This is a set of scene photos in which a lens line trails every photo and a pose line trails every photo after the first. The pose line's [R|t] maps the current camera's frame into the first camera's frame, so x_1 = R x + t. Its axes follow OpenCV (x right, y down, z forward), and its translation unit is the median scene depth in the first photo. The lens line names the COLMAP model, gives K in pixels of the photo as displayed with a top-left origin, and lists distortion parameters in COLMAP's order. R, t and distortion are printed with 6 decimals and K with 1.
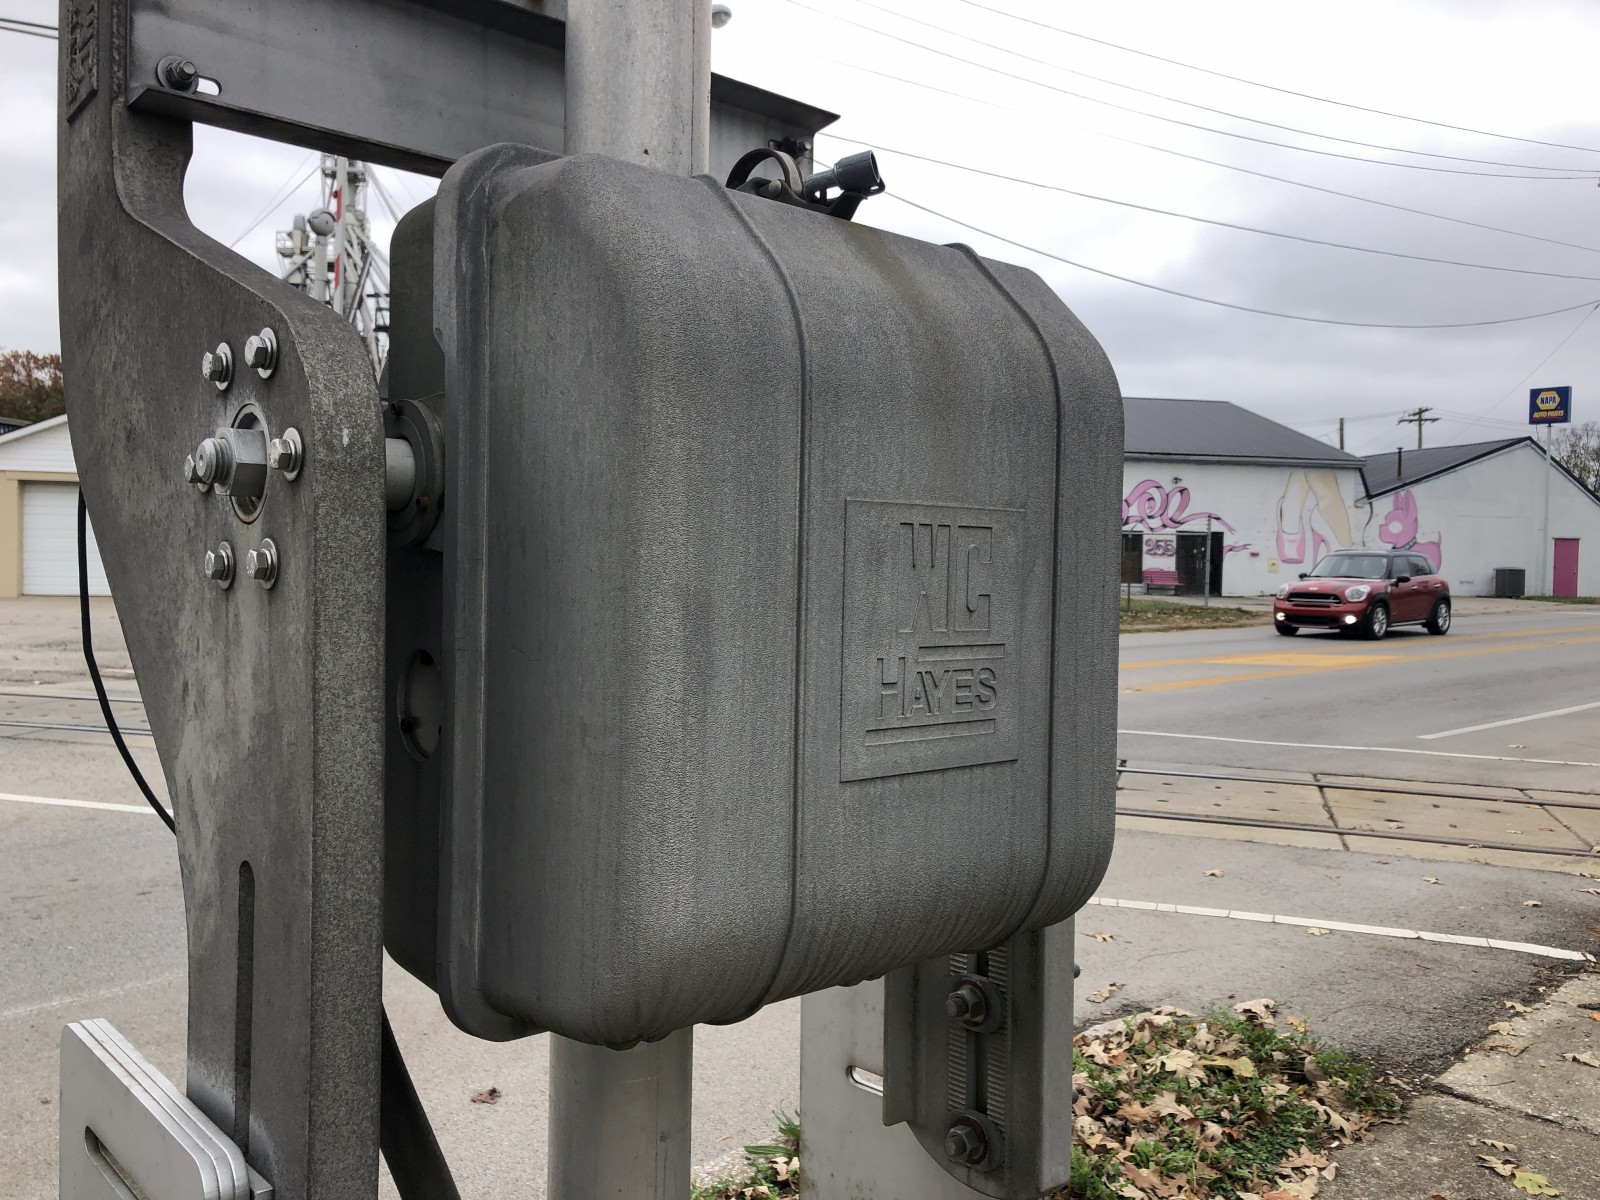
lens RADIAL K [[1304.3, 0, 796.9], [0, 1304.3, 617.2], [0, 0, 1]] dist [0.044303, -0.042834]
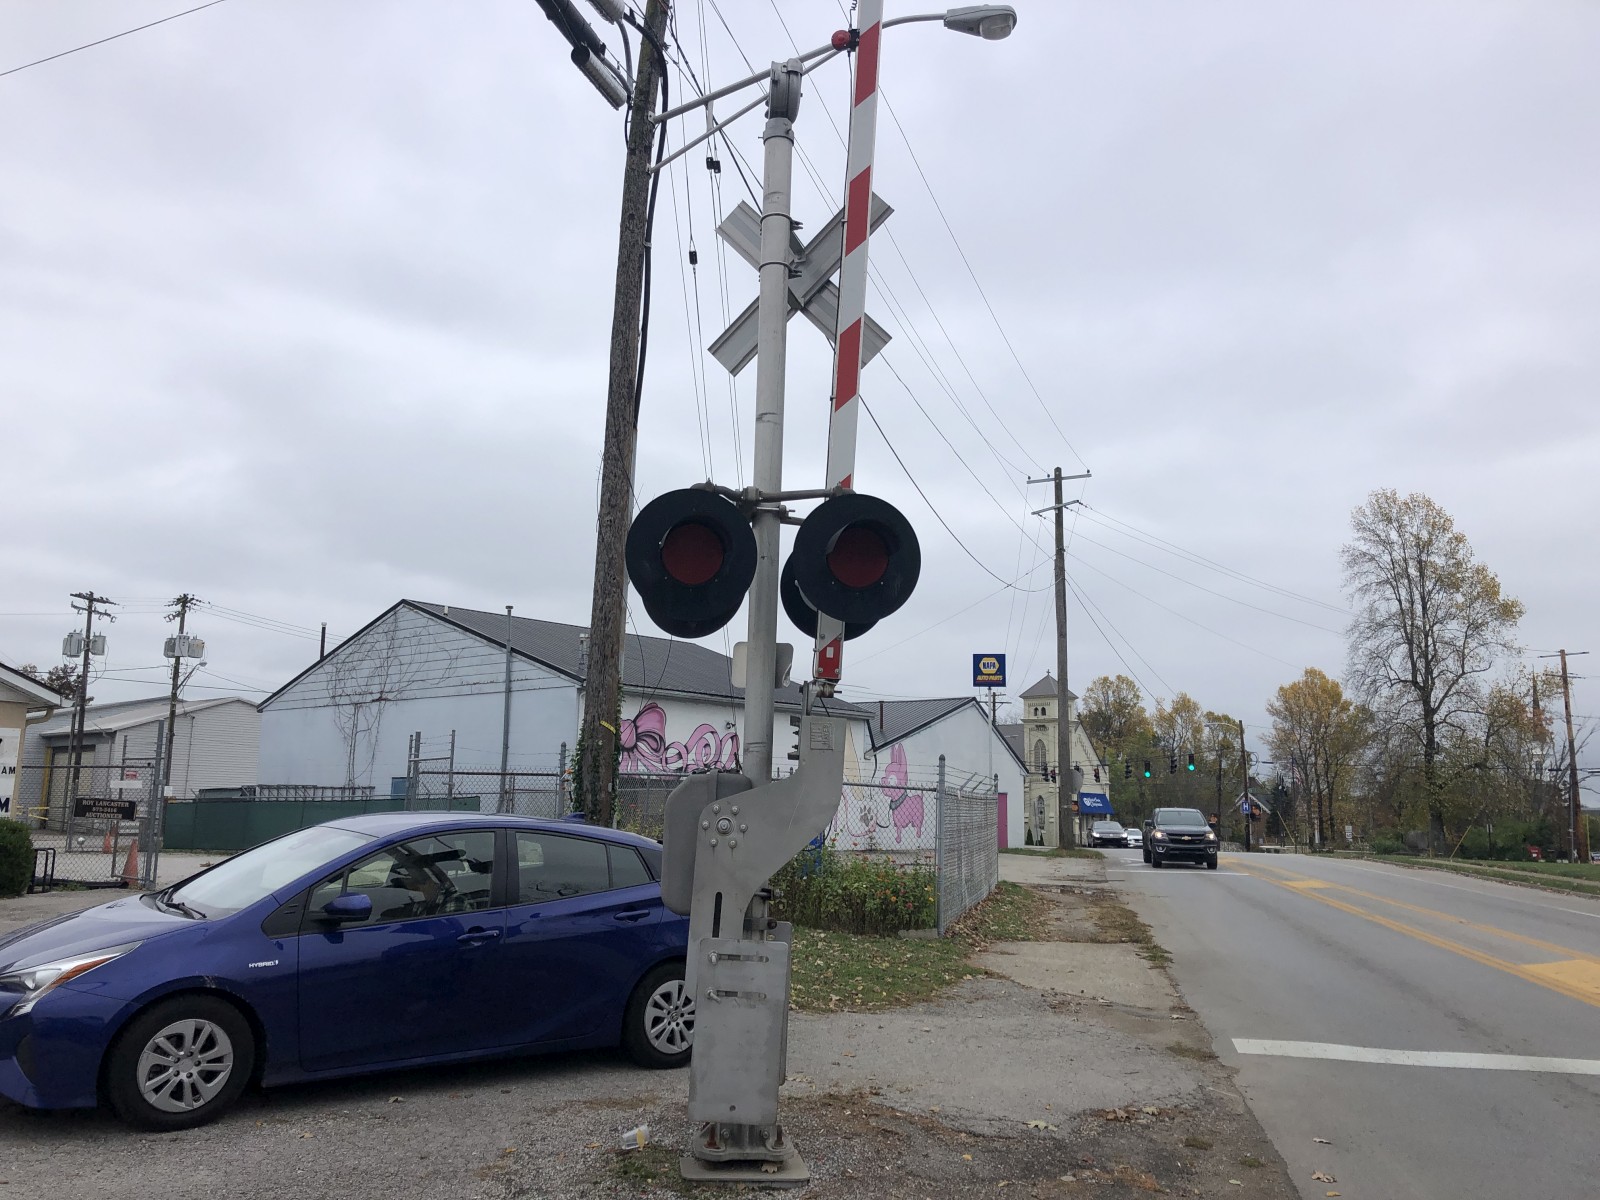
lens RADIAL K [[1304.3, 0, 783.9], [0, 1304.3, 605.2], [0, 0, 1]] dist [0.044303, -0.042834]
pose [[0.805956, 0.090387, 0.585035, -0.209786], [0.020118, 0.983522, -0.179668, -0.022542], [-0.591634, 0.156575, 0.790856, 0.239364]]
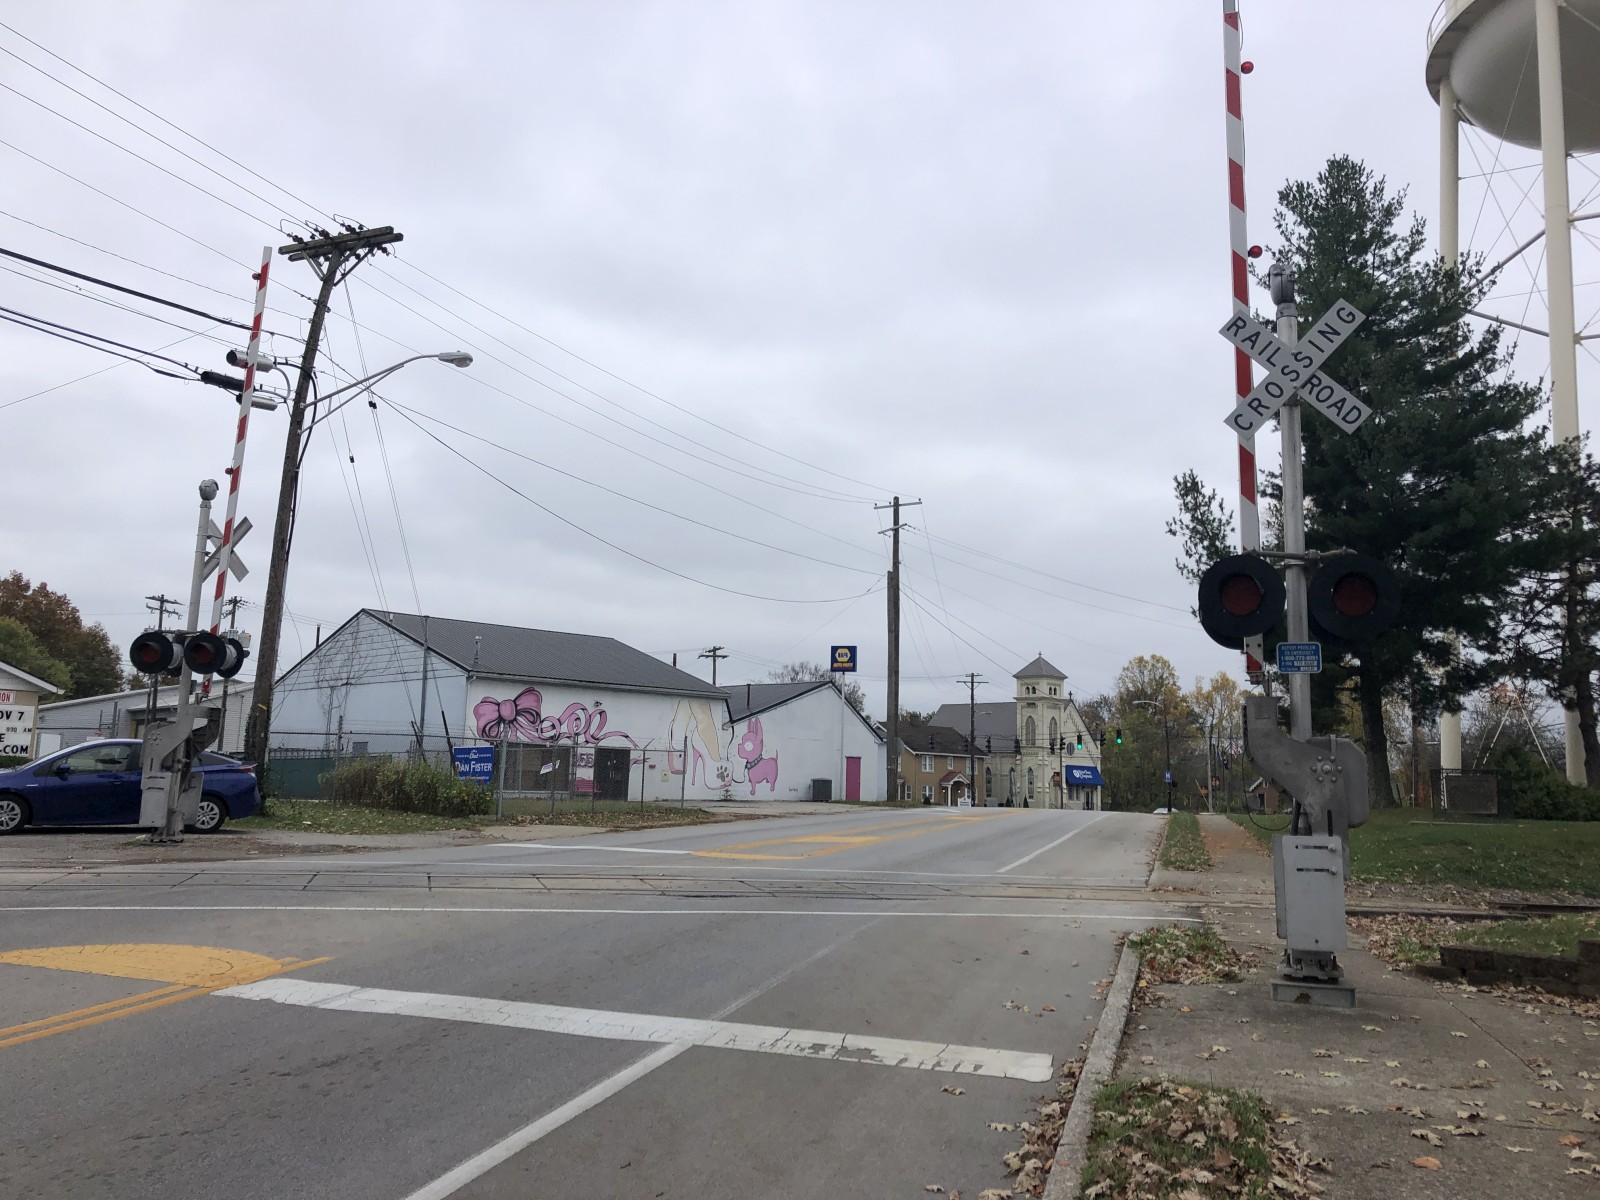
lens RADIAL K [[1304.3, 0, 797.9], [0, 1304.3, 583.5], [0, 0, 1]] dist [0.044303, -0.042834]
pose [[0.846336, 0.085080, 0.525810, -0.188911], [0.012883, 0.983602, -0.179891, 0.004851], [-0.532493, 0.159022, 0.831362, -0.111431]]
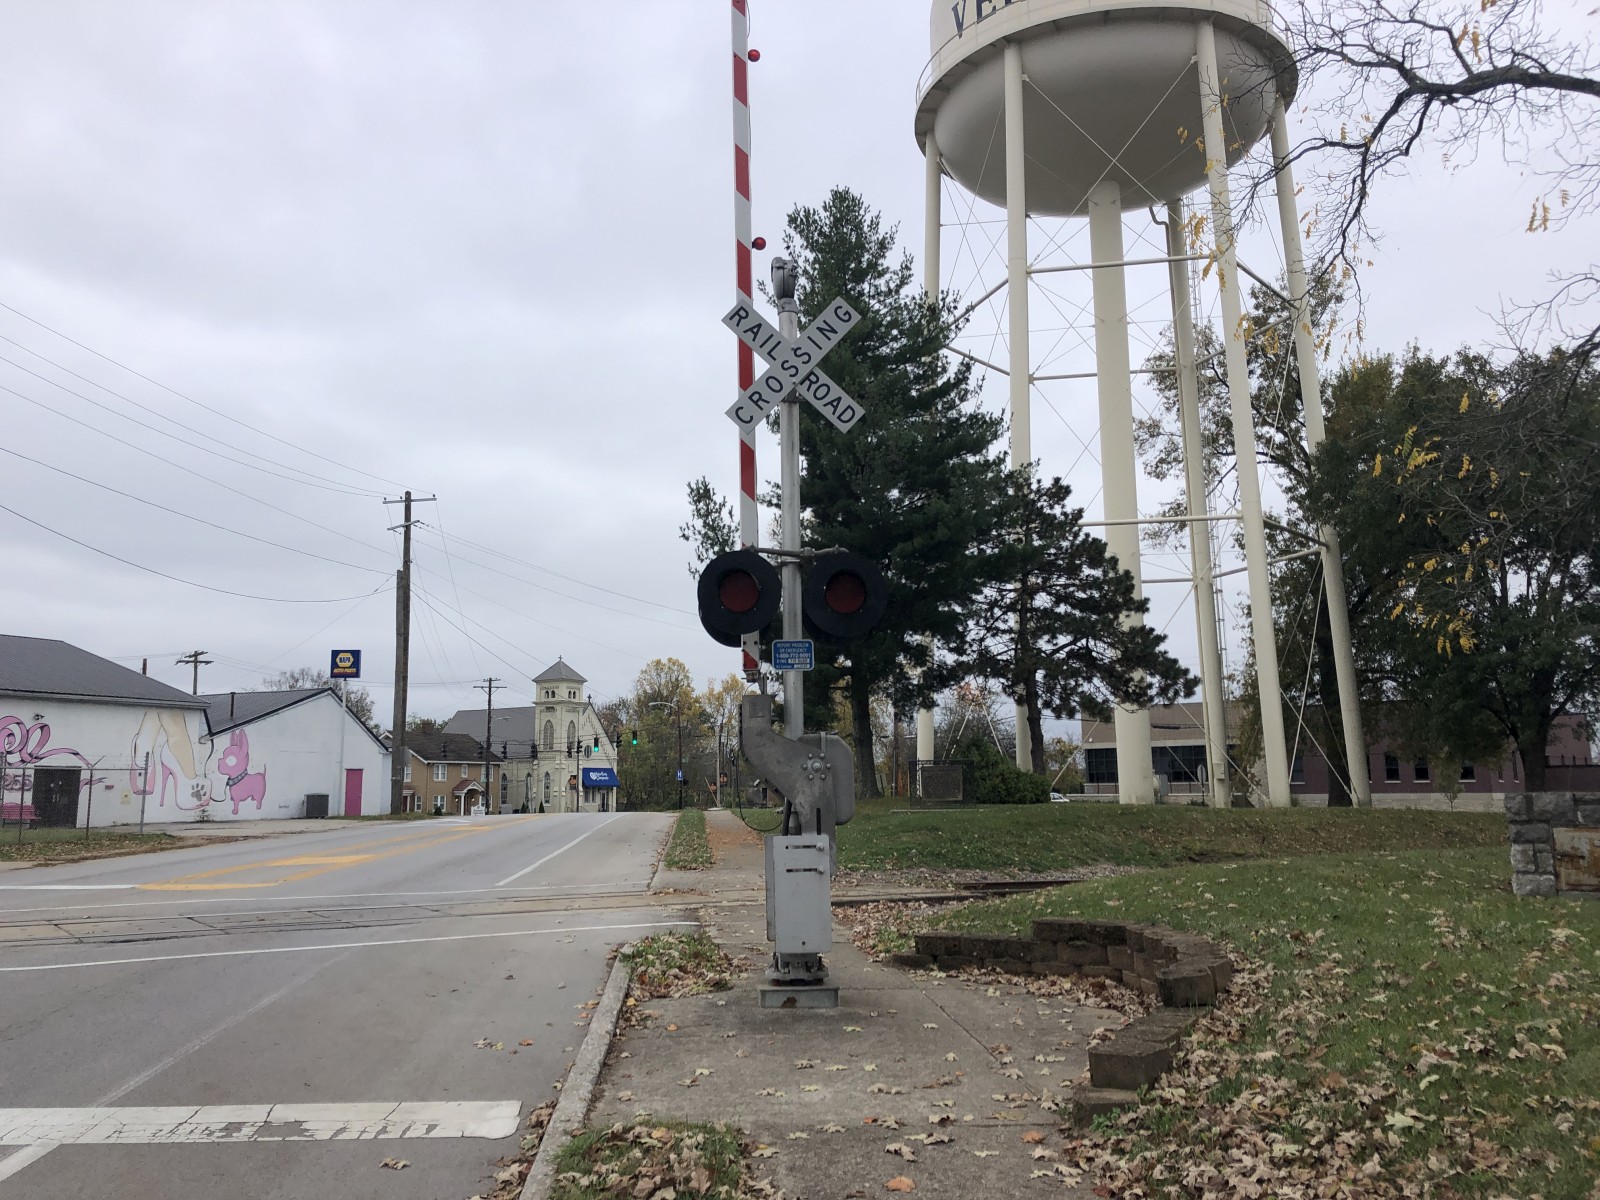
lens RADIAL K [[1304.3, 0, 791.4], [0, 1304.3, 607.5], [0, 0, 1]] dist [0.044303, -0.042834]
pose [[0.607780, 0.085666, 0.789471, -0.172118], [0.058766, 0.986586, -0.152296, 0.003704], [-0.791928, 0.138957, 0.594593, -0.100437]]
